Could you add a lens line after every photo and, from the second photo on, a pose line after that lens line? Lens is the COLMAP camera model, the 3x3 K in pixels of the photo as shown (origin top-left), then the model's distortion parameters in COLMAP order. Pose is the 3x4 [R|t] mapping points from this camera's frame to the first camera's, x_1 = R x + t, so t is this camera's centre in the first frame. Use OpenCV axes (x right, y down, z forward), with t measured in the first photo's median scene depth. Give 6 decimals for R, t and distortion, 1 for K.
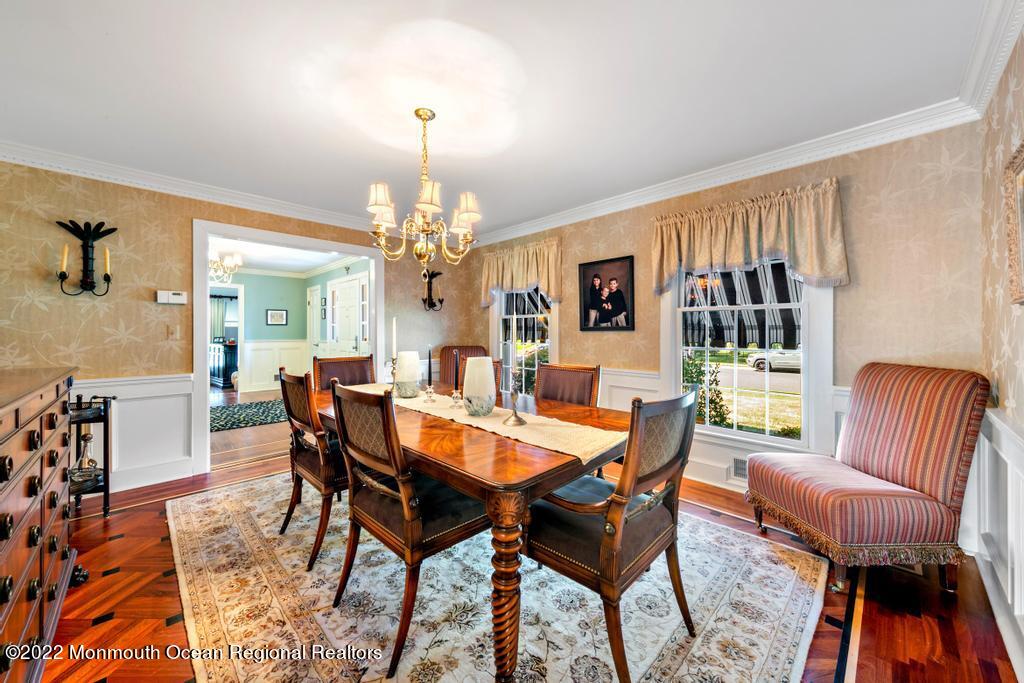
lens RADIAL K [[379.6, 0, 508.2], [0, 379.6, 331.4], [0, 0, 1]] dist [0.004039, 0.000234]
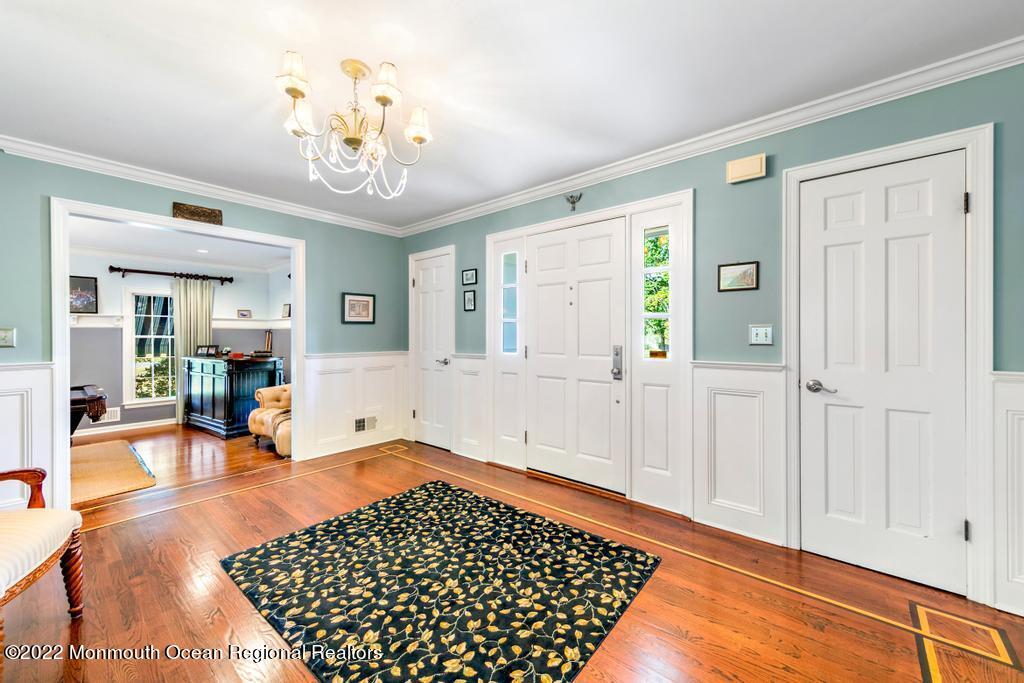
lens RADIAL K [[391.5, 0, 511.5], [0, 391.5, 338.2], [0, 0, 1]] dist [0.003803, -0.000593]
pose [[0.993817, -0.002901, 0.110994, -0.444627], [0.002139, 0.999973, 0.006989, 0.000586], [-0.111011, -0.006708, 0.993796, 0.429621]]
